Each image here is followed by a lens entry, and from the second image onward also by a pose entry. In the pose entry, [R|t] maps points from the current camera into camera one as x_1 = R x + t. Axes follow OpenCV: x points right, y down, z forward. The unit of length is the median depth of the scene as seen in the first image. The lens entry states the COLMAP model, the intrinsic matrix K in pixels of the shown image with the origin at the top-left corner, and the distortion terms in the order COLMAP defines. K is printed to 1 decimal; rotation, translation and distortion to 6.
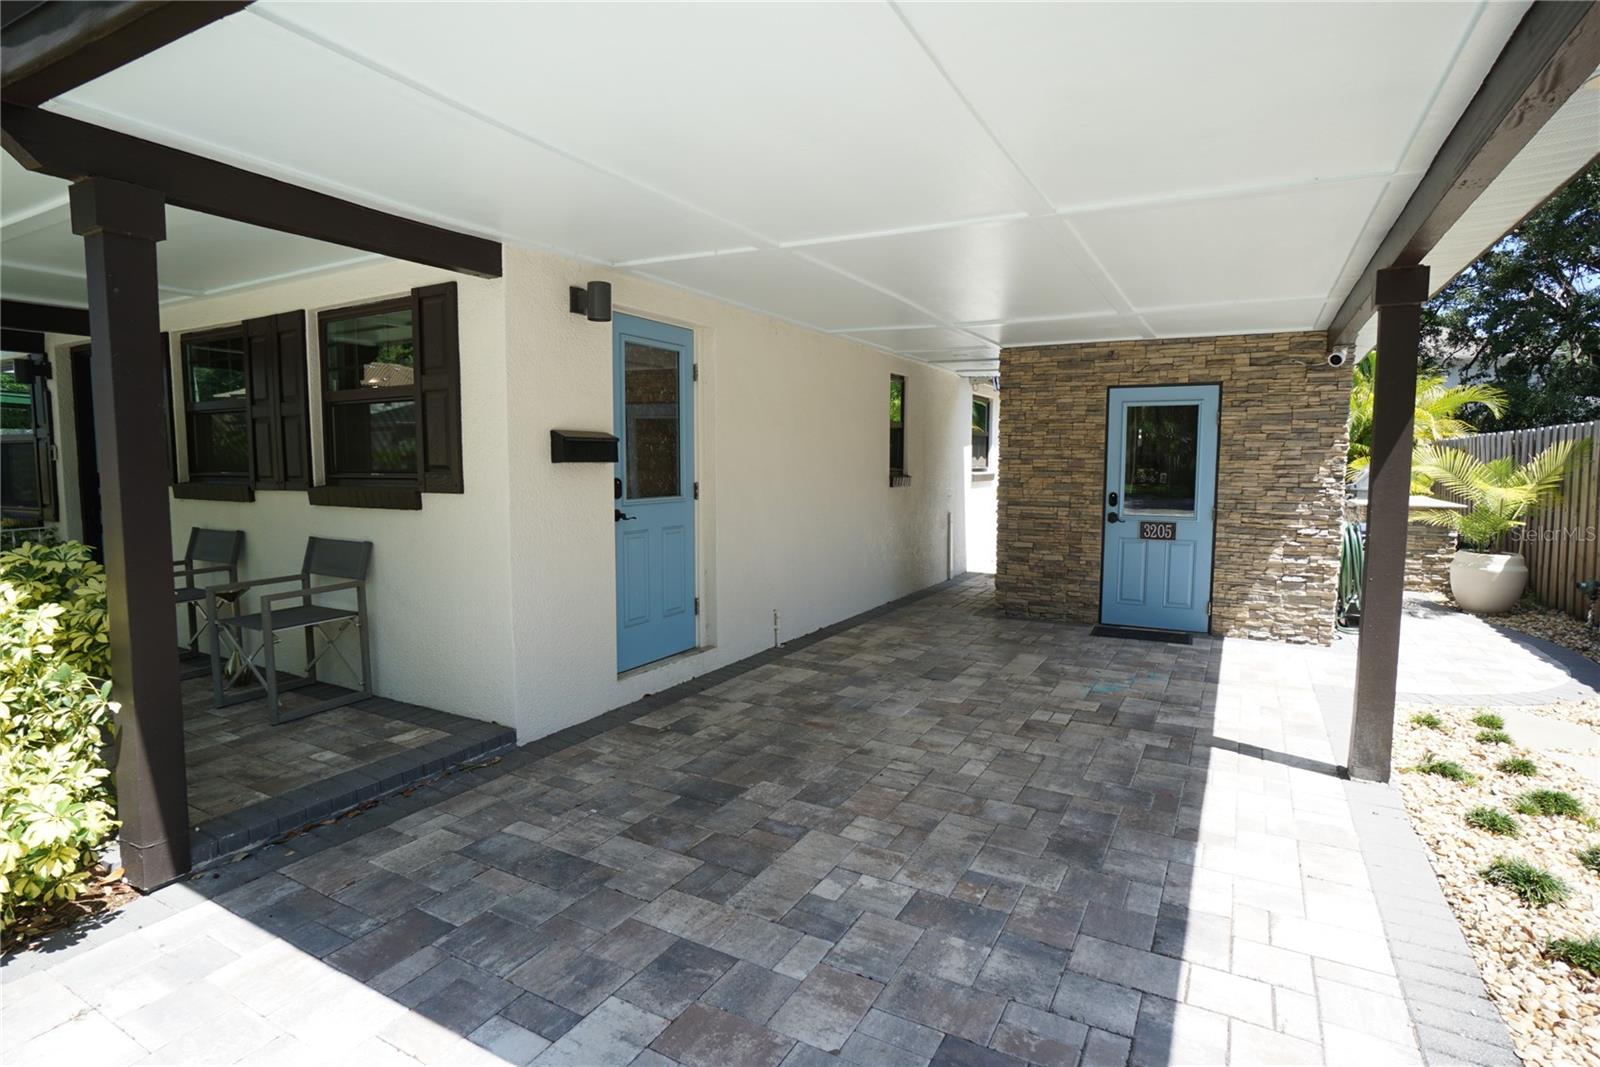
lens RADIAL K [[803.9, 0, 801.1], [0, 803.9, 531.5], [0, 0, 1]] dist [-0.040914, -0.000537]
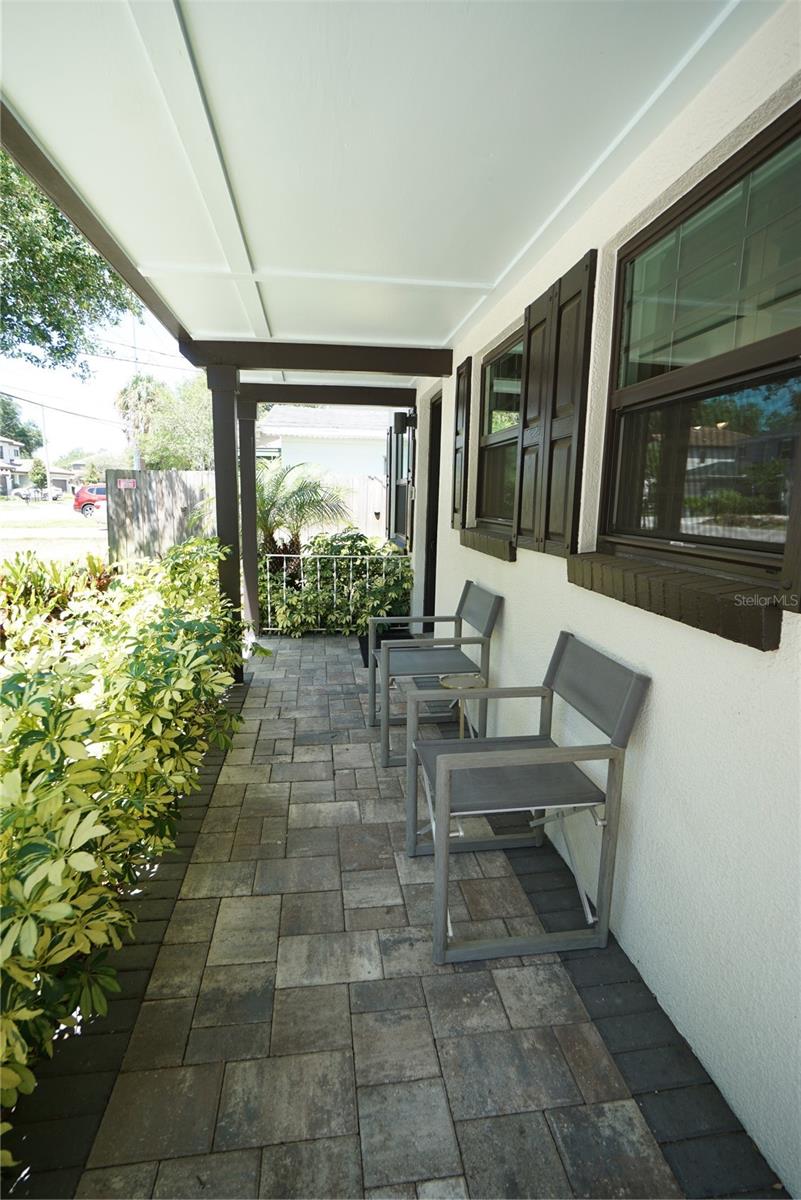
lens RADIAL K [[602.9, 0, 398.6], [0, 602.9, 604.6], [0, 0, 1]] dist [-0.040914, -0.000537]
pose [[0.593323, 0.155643, -0.789774, -0.319402], [-0.095664, 0.987810, 0.122802, -0.060342], [0.799260, 0.002691, 0.600979, 0.599976]]
